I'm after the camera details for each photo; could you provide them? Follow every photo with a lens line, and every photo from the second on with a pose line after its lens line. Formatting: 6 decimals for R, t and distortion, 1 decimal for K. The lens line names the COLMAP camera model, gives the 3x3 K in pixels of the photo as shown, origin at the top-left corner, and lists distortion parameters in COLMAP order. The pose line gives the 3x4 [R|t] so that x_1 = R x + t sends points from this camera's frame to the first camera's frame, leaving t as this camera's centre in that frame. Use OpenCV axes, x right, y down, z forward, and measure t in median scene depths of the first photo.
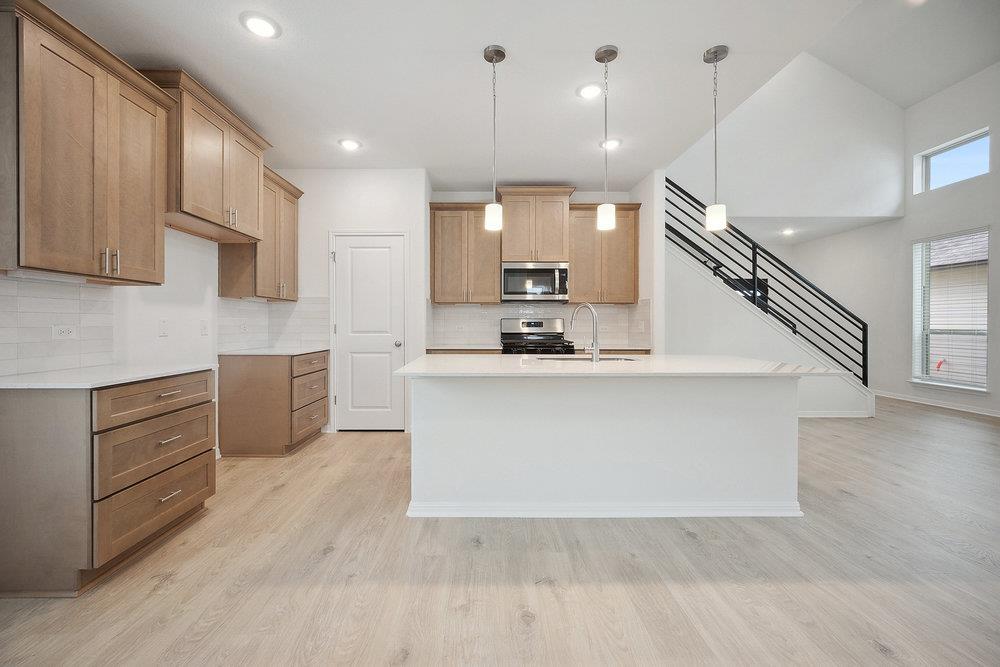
lens RADIAL K [[402.9, 0, 484.6], [0, 402.9, 326.0], [0, 0, 1]] dist [-0.000755, -0.000154]
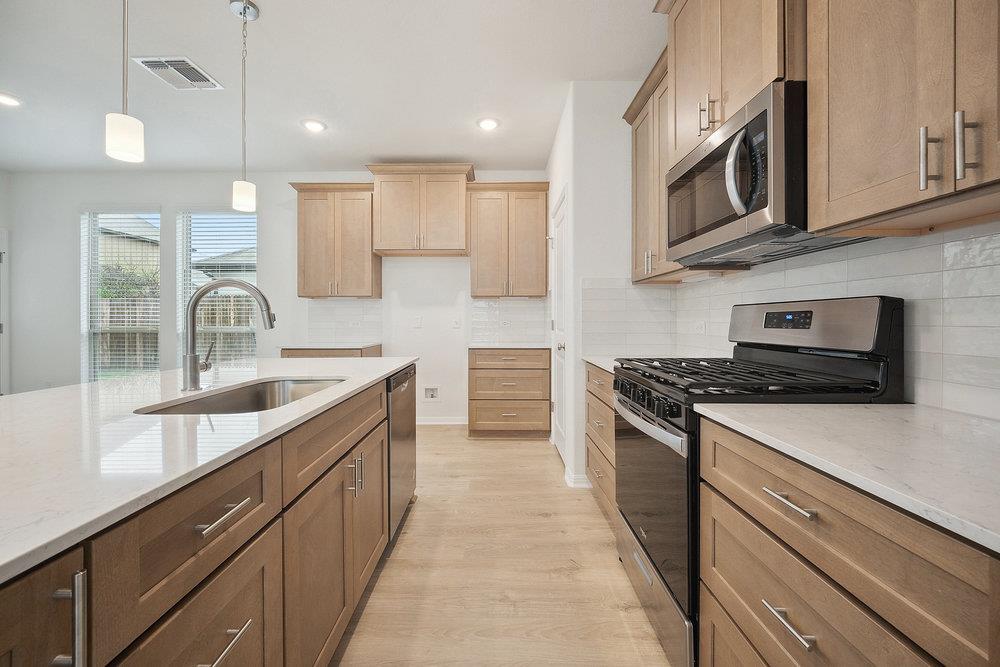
lens RADIAL K [[408.4, 0, 490.4], [0, 408.4, 320.2], [0, 0, 1]] dist [0.000285, -0.000007]
pose [[-0.017551, -0.001100, -0.999845, 0.483951], [-0.003825, 0.999992, -0.001033, -0.002438], [0.999839, 0.003806, -0.017555, 0.828829]]
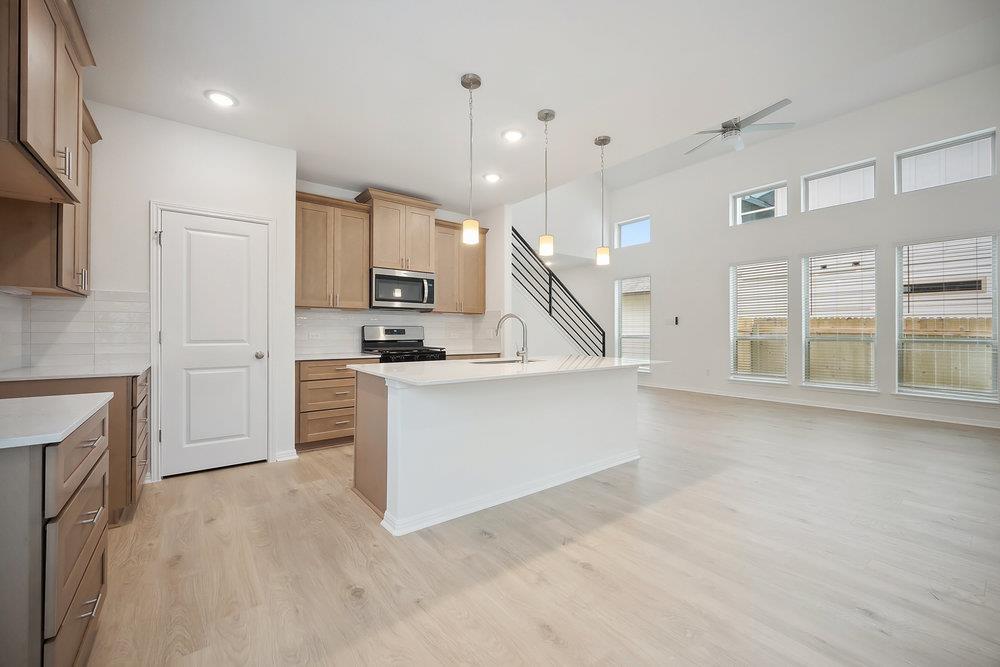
lens RADIAL K [[400.7, 0, 494.6], [0, 400.7, 329.4], [0, 0, 1]] dist [-0.000526, -0.000199]
pose [[0.799907, 0.005429, 0.600099, -0.303333], [0.000452, 0.999953, -0.009648, -0.000271], [-0.600124, 0.007989, 0.799867, 0.058769]]
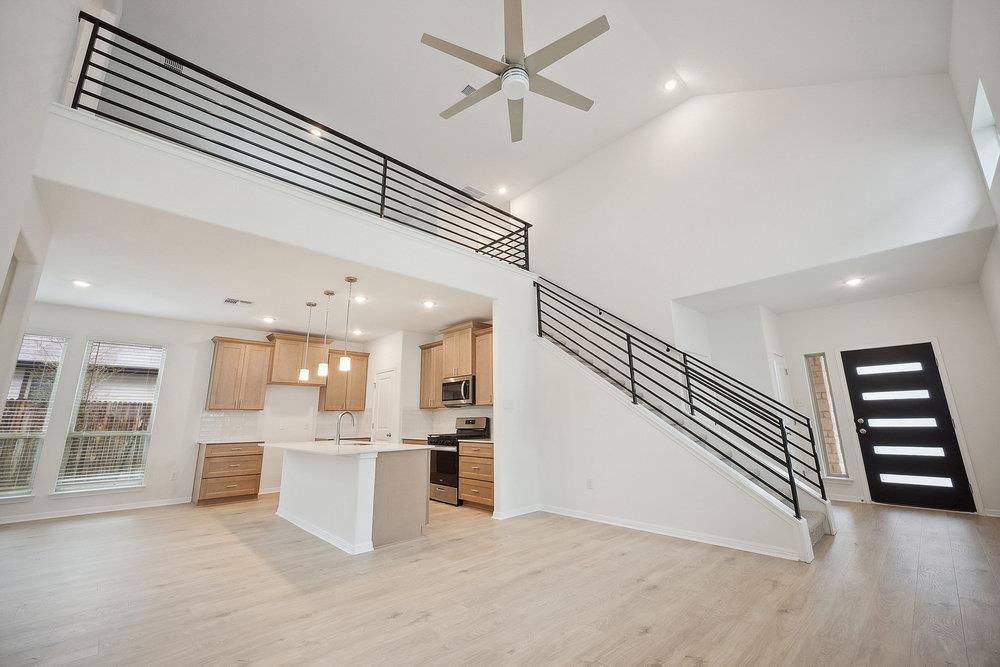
lens RADIAL K [[400.7, 0, 494.6], [0, 400.7, 329.4], [0, 0, 1]] dist [-0.000526, -0.000199]
pose [[0.677240, -0.171264, -0.715552, 1.266616], [0.009236, 0.974434, -0.224485, -0.005031], [0.735704, 0.145421, 0.661507, 0.147879]]
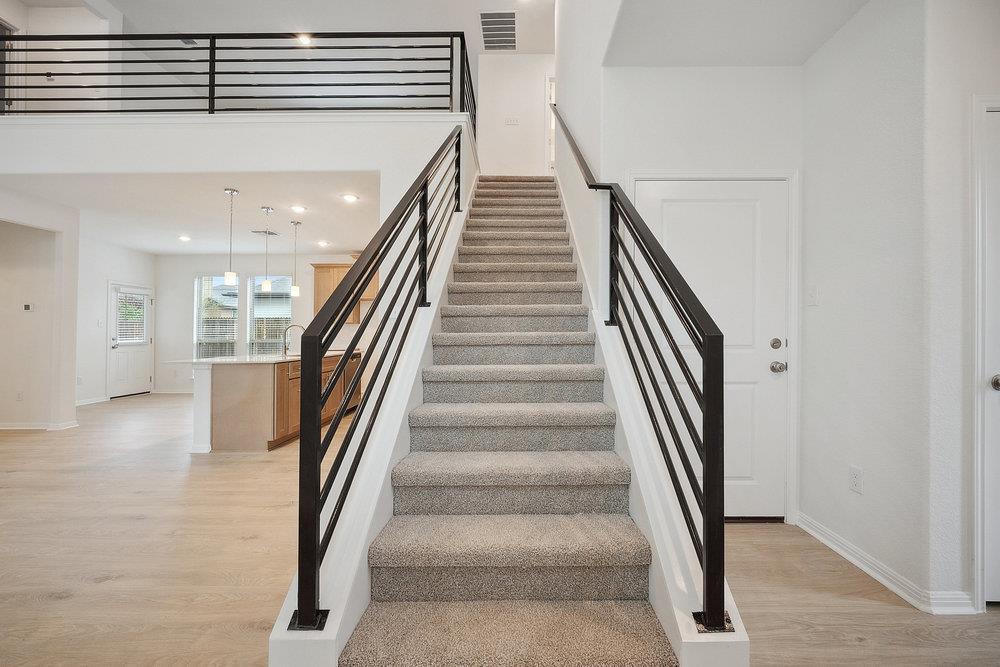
lens RADIAL K [[403.7, 0, 517.2], [0, 403.7, 336.3], [0, 0, 1]] dist [-0.026932, 0.006206]
pose [[0.002157, 0.001618, -0.999996, 1.299055], [-0.003023, 0.999994, 0.001611, -0.005617], [0.999993, 0.003020, 0.002162, 1.244880]]
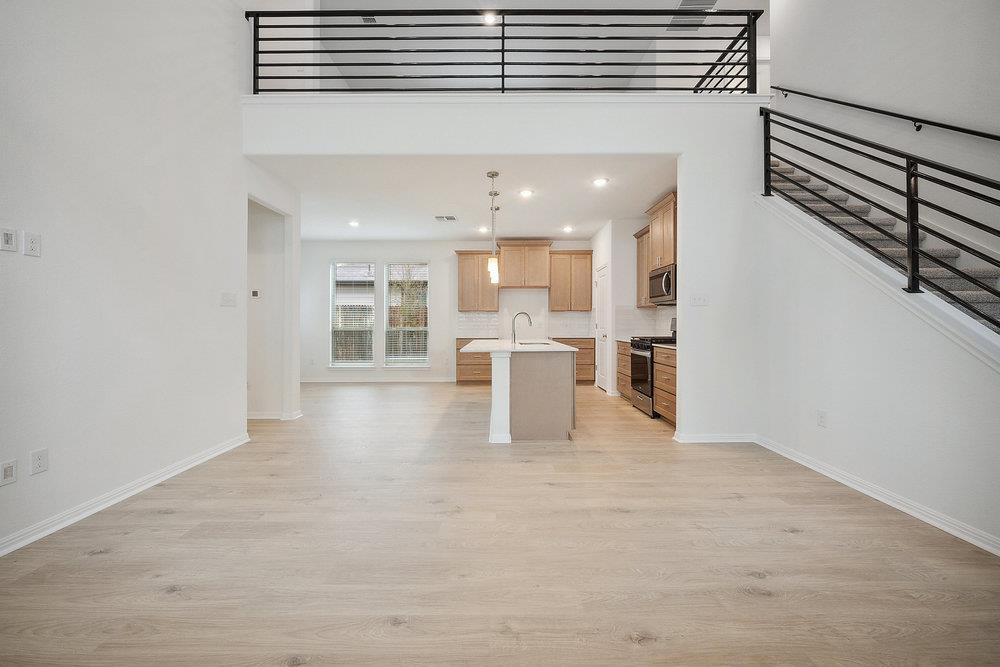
lens RADIAL K [[411.8, 0, 498.5], [0, 411.8, 325.5], [0, 0, 1]] dist [-0.005472, -0.000287]
pose [[-0.004978, 0.004646, -0.999977, 1.301446], [-0.001386, 0.999988, 0.004653, -0.002679], [0.999987, 0.001409, -0.004971, 0.556626]]
